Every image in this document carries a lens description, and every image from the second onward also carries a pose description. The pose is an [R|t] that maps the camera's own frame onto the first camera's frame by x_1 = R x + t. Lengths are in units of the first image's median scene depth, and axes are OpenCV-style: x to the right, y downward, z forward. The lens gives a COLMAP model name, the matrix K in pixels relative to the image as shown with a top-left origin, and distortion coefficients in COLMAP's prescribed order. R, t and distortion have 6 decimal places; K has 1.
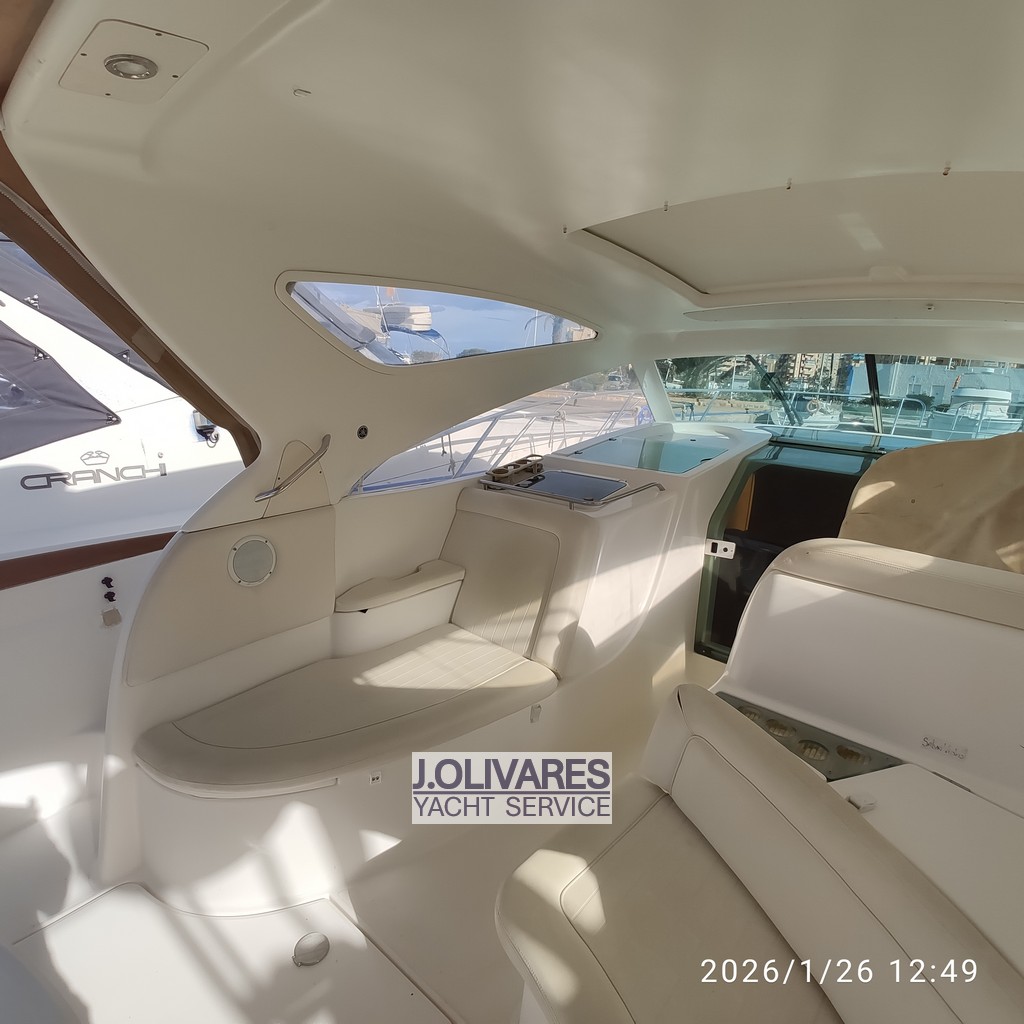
lens RADIAL K [[594.7, 0, 508.7], [0, 594.7, 513.7], [0, 0, 1]] dist [-0.004122, -0.011112]
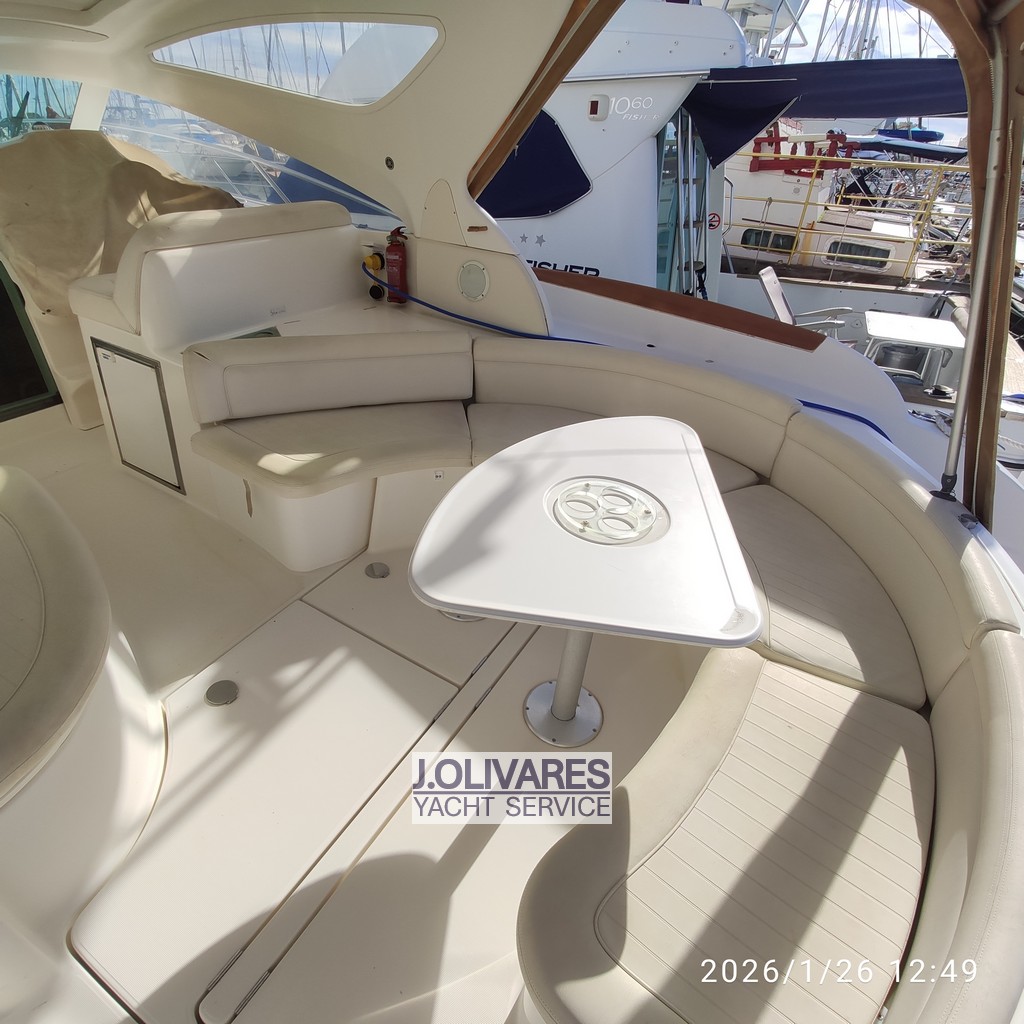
lens RADIAL K [[594.7, 0, 508.7], [0, 594.7, 513.7], [0, 0, 1]] dist [-0.004122, -0.011112]
pose [[-0.183605, -0.571478, 0.799814, -0.703873], [0.180439, 0.780228, 0.598904, -0.059320], [-0.966298, 0.254279, -0.040138, 0.271225]]
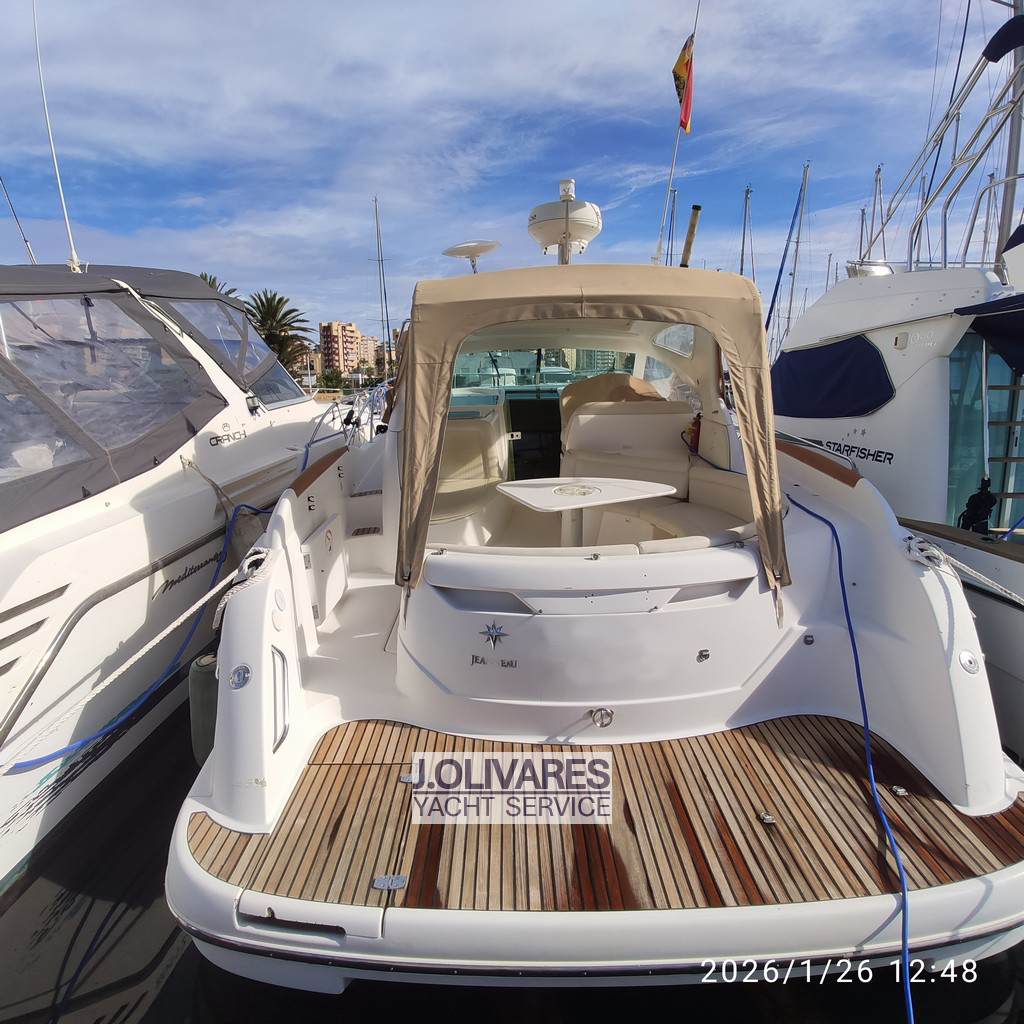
lens RADIAL K [[594.7, 0, 508.7], [0, 594.7, 513.7], [0, 0, 1]] dist [-0.004122, -0.011112]
pose [[0.753431, -0.207935, 0.623782, -1.293890], [0.203979, 0.975791, 0.078901, 0.187387], [-0.625087, 0.067792, 0.777605, -0.834000]]
